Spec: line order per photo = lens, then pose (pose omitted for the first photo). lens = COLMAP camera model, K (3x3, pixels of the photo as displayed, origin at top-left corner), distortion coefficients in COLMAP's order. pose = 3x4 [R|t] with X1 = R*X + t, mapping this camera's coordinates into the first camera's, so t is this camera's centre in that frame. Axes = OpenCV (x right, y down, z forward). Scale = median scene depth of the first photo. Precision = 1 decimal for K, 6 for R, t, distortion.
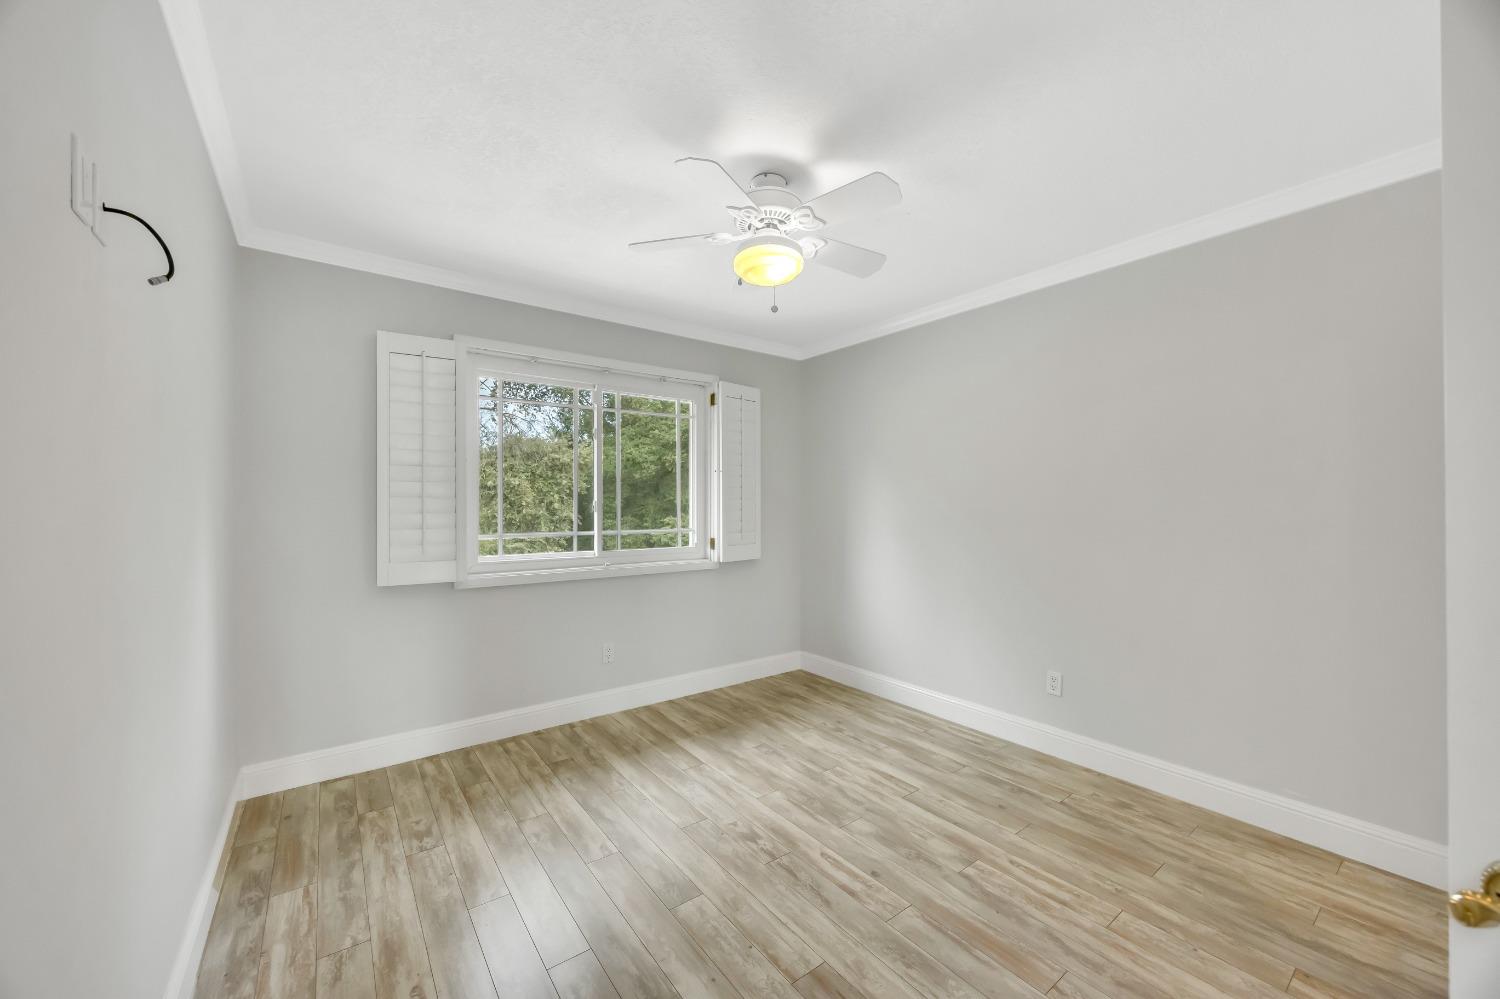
lens RADIAL K [[566.9, 0, 748.9], [0, 566.9, 502.1], [0, 0, 1]] dist [-0.003037, -0.000328]
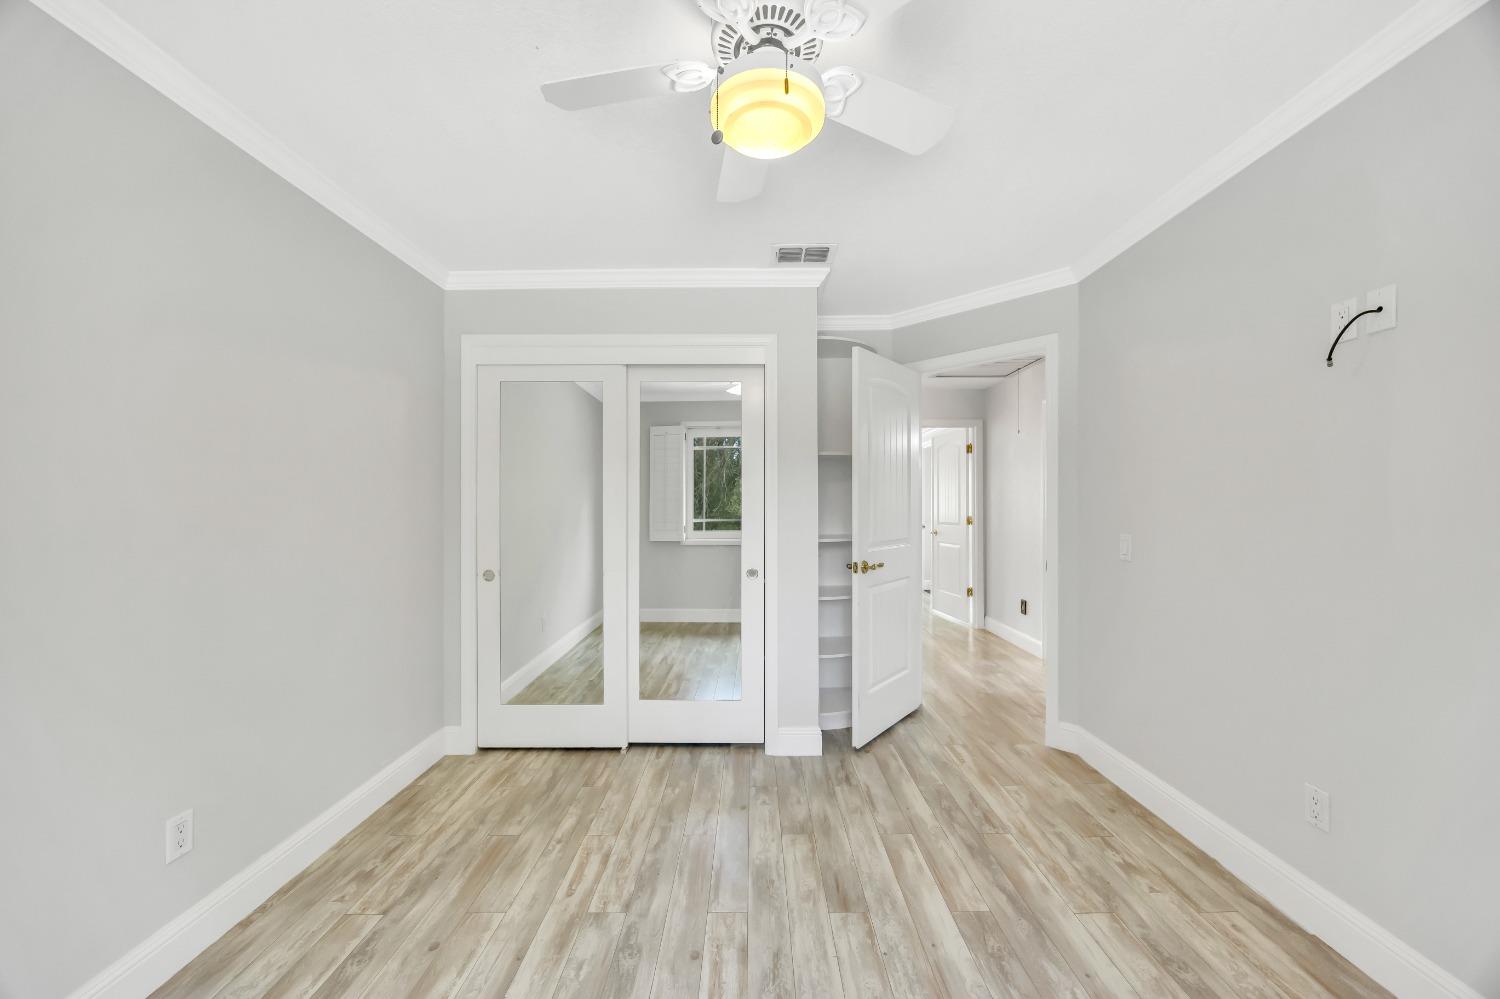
lens RADIAL K [[566.9, 0, 756.5], [0, 566.9, 503.5], [0, 0, 1]] dist [-0.003037, -0.000328]
pose [[-0.804665, 0.006061, 0.593698, -0.350296], [0.004111, 0.999981, -0.004638, 0.006684], [-0.593715, -0.001291, -0.804674, 1.662308]]
